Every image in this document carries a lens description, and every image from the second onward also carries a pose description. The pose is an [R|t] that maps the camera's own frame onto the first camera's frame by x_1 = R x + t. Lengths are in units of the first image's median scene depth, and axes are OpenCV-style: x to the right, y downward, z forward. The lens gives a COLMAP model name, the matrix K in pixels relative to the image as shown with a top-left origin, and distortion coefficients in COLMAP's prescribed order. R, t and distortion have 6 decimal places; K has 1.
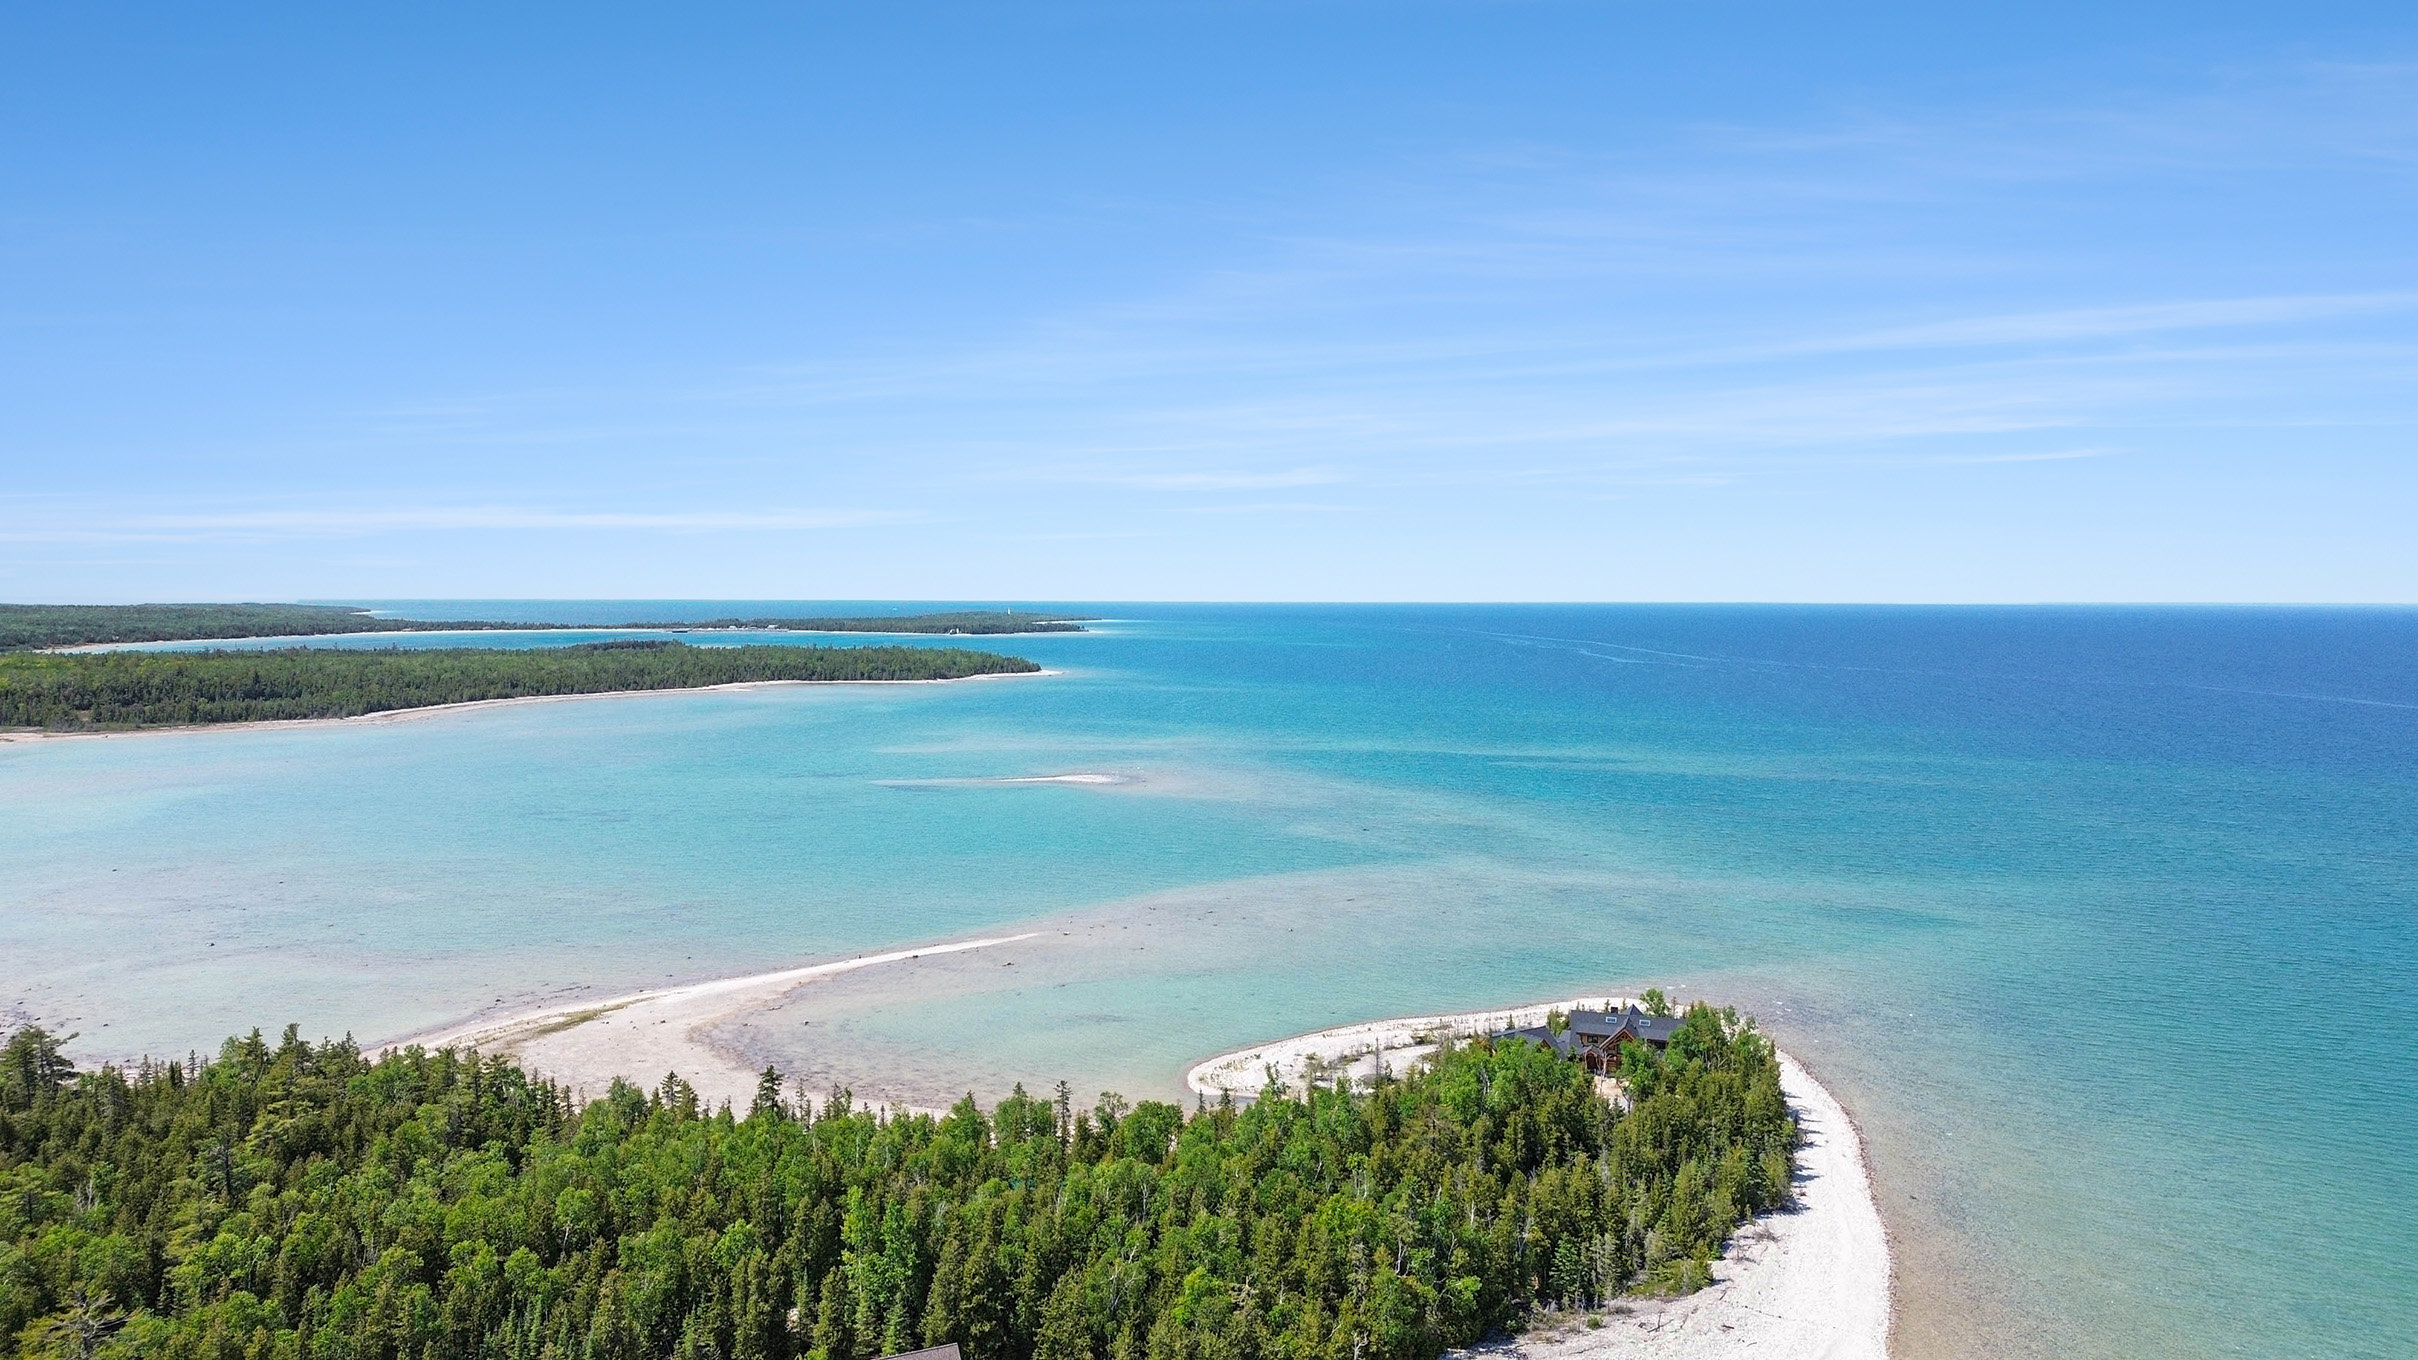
lens RADIAL K [[1720.1, 0, 1209.0], [0, 1720.1, 680.0], [0, 0, 1]] dist [0.113314, -0.118942]
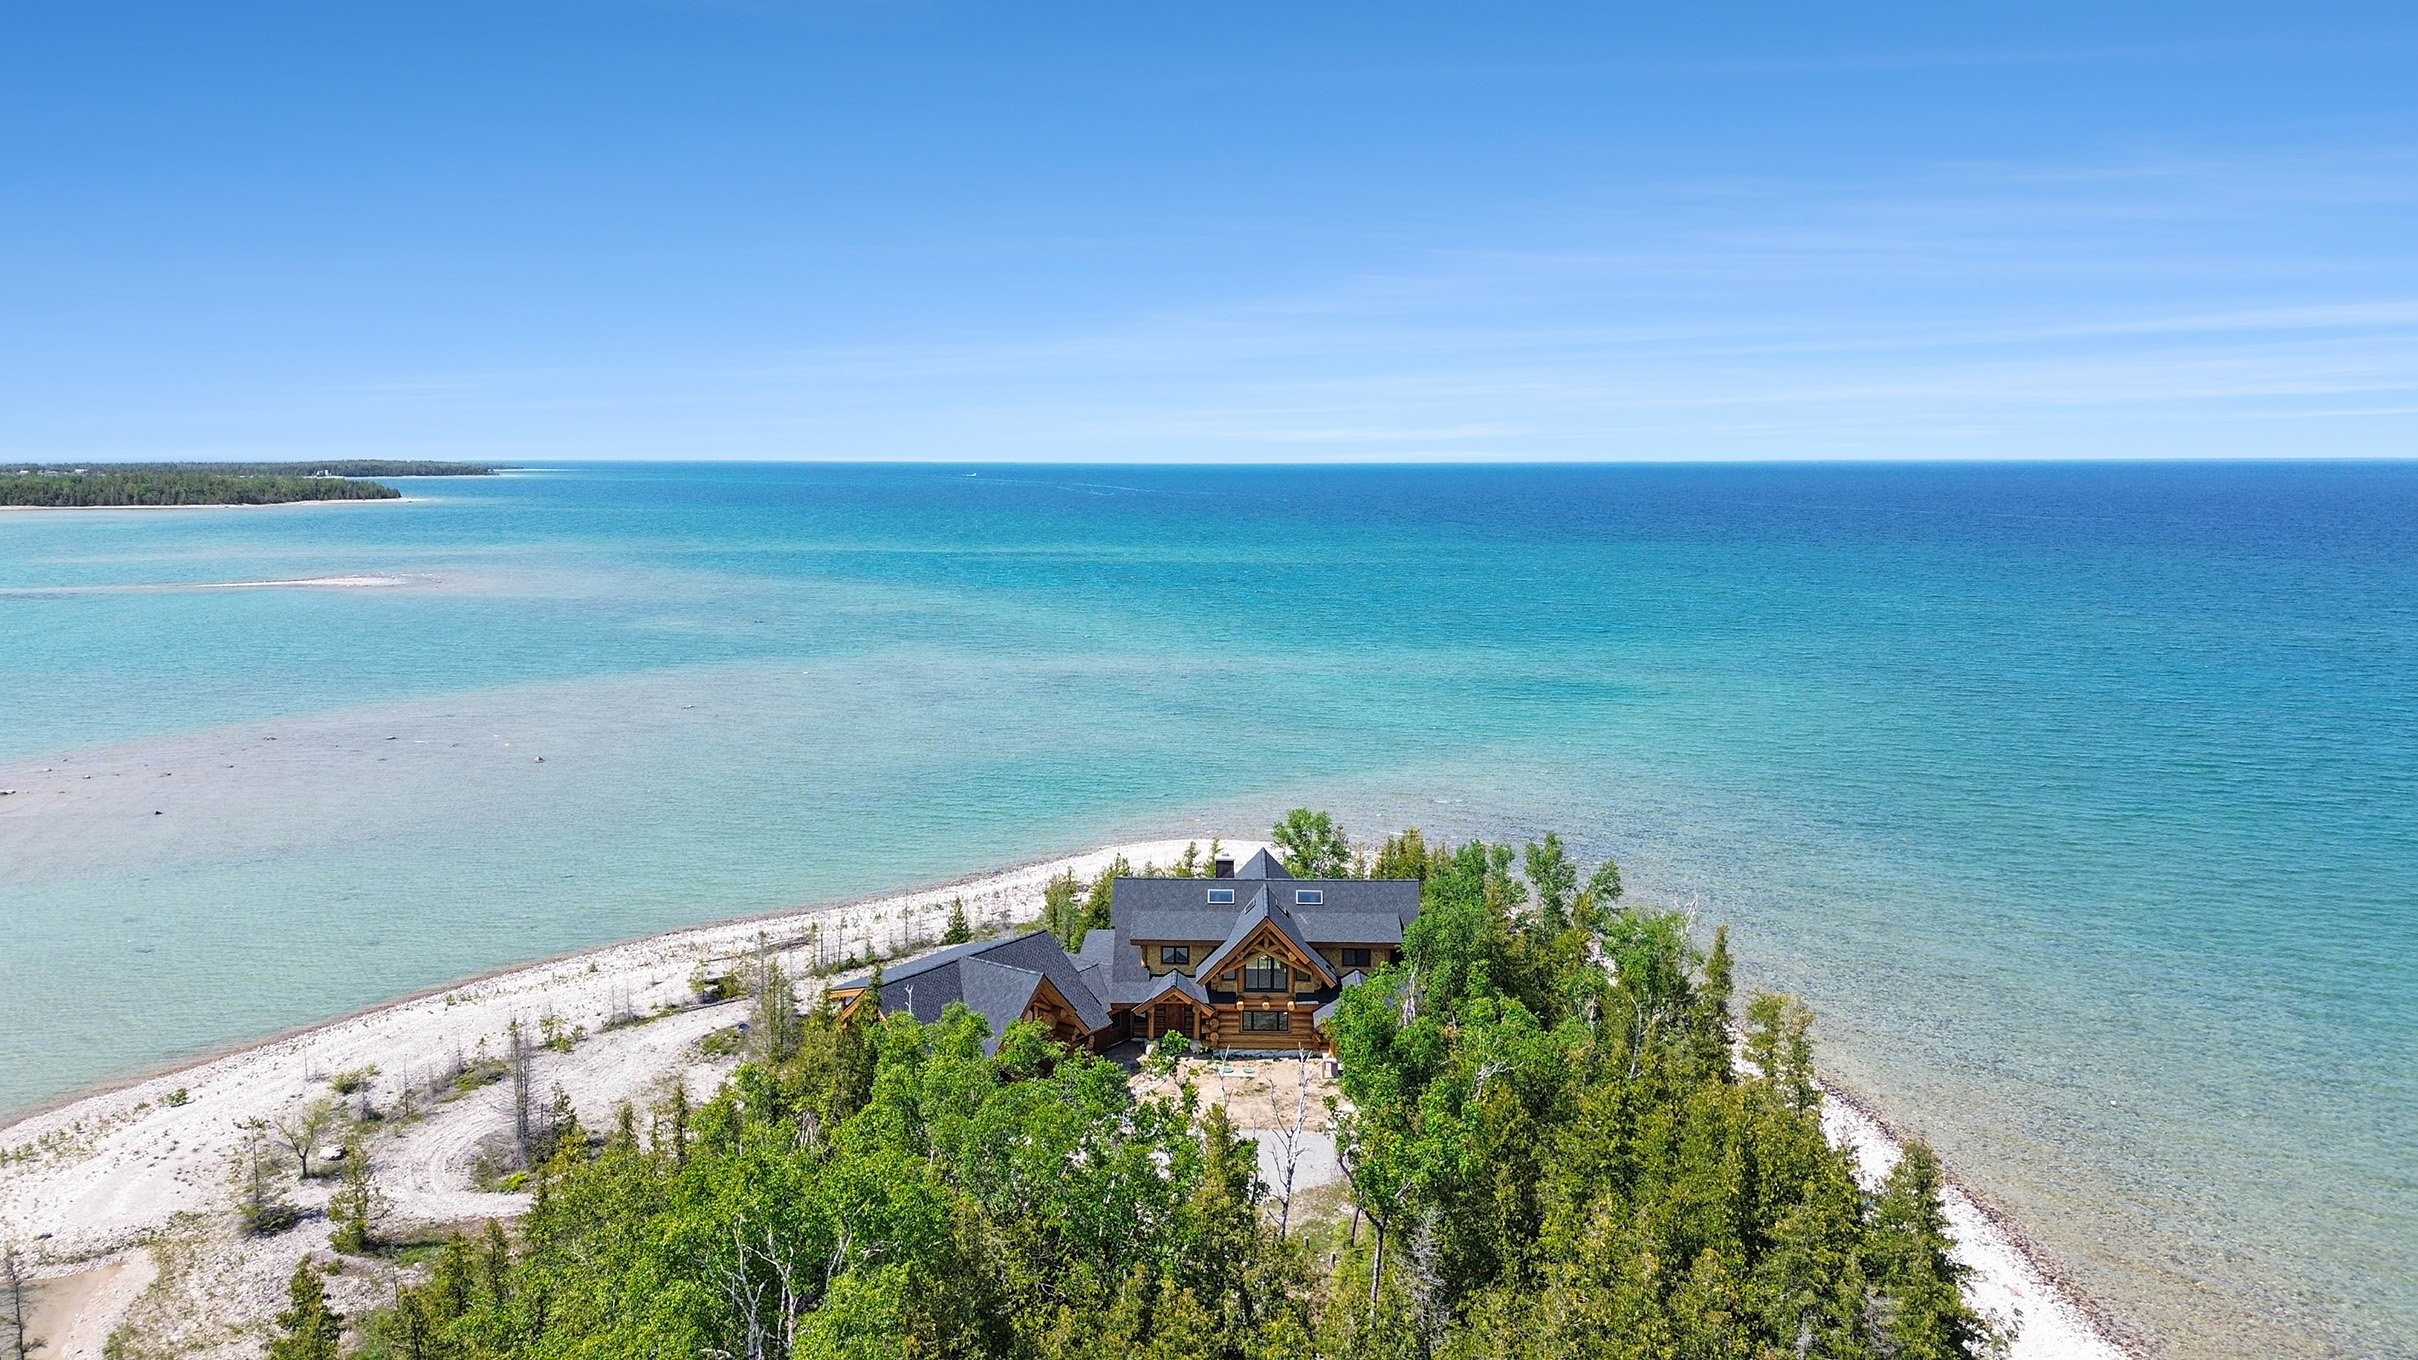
lens RADIAL K [[1720.1, 0, 1209.0], [0, 1720.1, 680.0], [0, 0, 1]] dist [0.113314, -0.118942]
pose [[0.955089, -0.040906, 0.293483, 0.113426], [0.017331, 0.996442, 0.082483, 0.109335], [-0.295813, -0.073692, 0.952399, 0.598646]]
